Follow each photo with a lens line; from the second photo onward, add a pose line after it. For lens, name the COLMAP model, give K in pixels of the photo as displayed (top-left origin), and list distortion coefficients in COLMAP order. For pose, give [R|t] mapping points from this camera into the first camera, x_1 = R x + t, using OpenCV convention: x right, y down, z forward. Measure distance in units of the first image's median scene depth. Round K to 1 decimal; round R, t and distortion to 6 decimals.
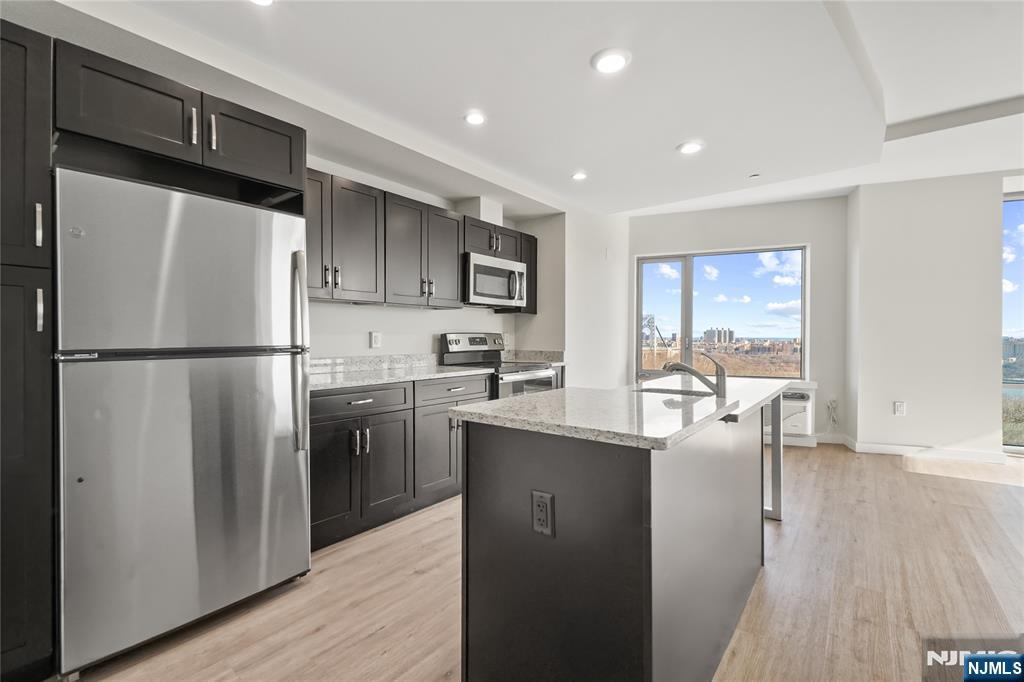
lens RADIAL K [[452.0, 0, 510.0], [0, 452.0, 345.7], [0, 0, 1]] dist [0.011487, -0.000019]
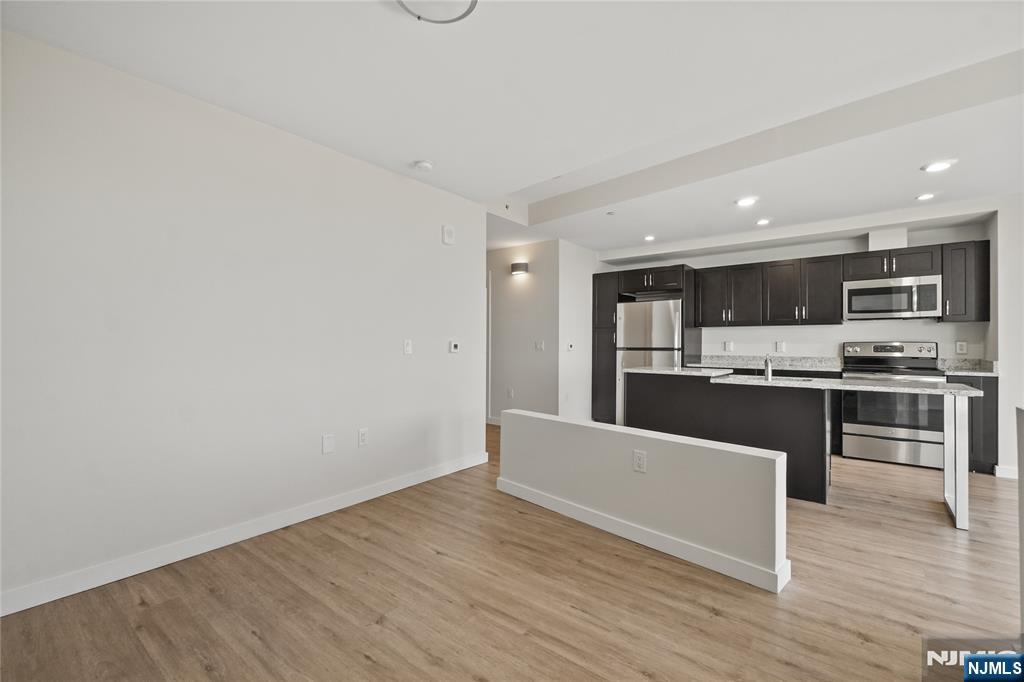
lens RADIAL K [[440.6, 0, 507.8], [0, 440.6, 342.7], [0, 0, 1]] dist [0.000317, -0.000132]
pose [[-0.015072, 0.000595, -0.999886, 1.205540], [-0.021393, 0.999771, 0.000918, -0.006126], [0.999658, 0.021405, -0.015056, 0.033813]]
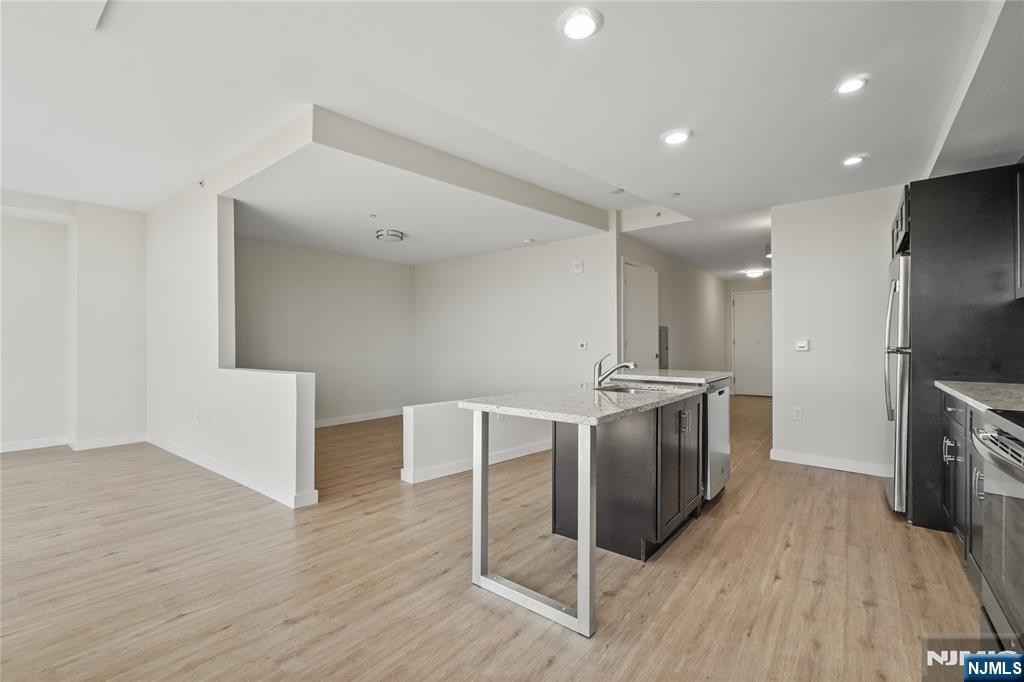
lens RADIAL K [[441.8, 0, 512.0], [0, 441.8, 341.0], [0, 0, 1]] dist [-0.016591, -0.000121]
pose [[-0.999984, 0.002521, -0.005032, 0.417347], [0.002434, 0.999849, 0.017183, -0.026863], [0.005074, 0.017170, -0.999840, 1.339211]]
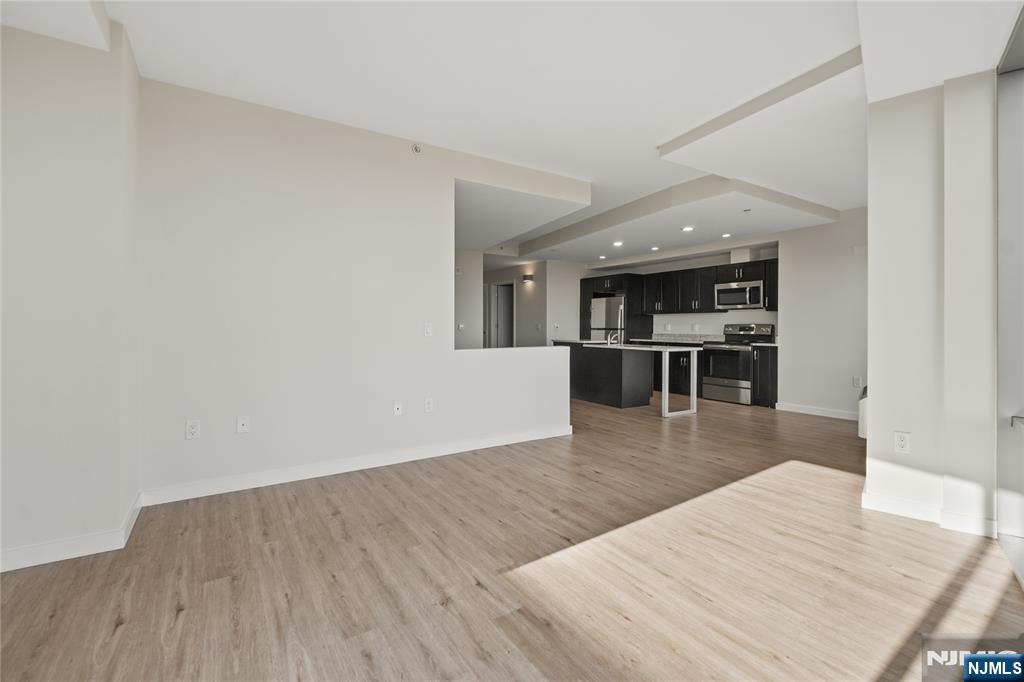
lens RADIAL K [[447.3, 0, 507.4], [0, 447.3, 321.5], [0, 0, 1]] dist [0.001325, 0.000032]
pose [[-0.337008, -0.010183, -0.941447, 2.055638], [-0.022289, 0.999748, -0.002835, -0.014430], [0.941238, 0.020029, -0.337150, 0.793071]]
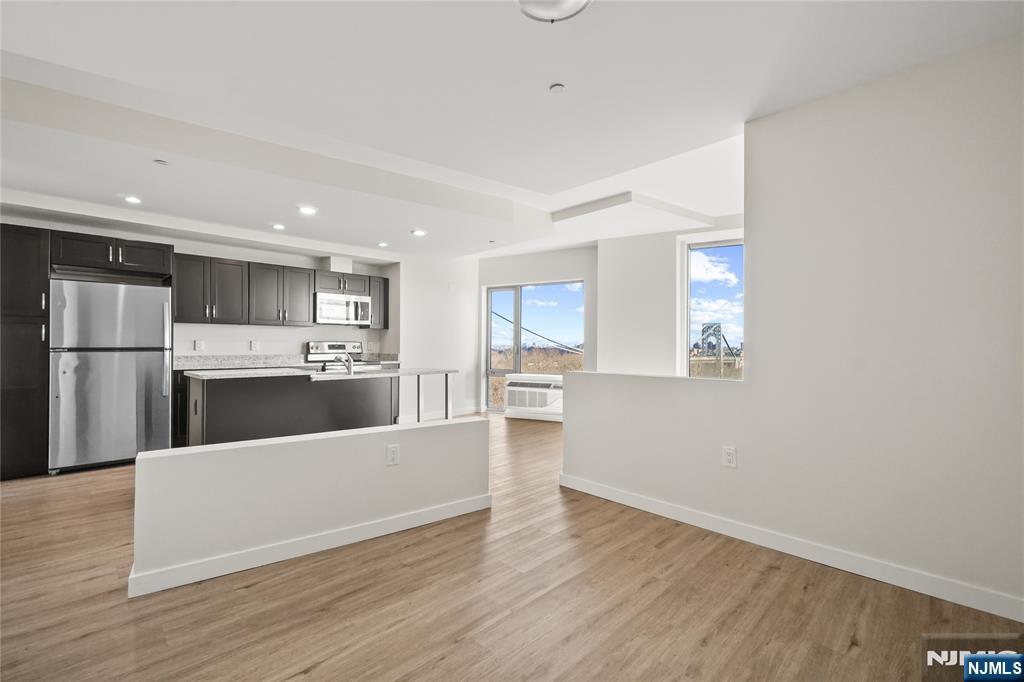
lens RADIAL K [[440.6, 0, 507.8], [0, 440.6, 342.7], [0, 0, 1]] dist [0.000317, -0.000132]
pose [[0.990361, 0.007590, -0.138300, 0.800364], [-0.010822, 0.999685, -0.022627, 0.004208], [0.138085, 0.023906, 0.990132, -0.464801]]
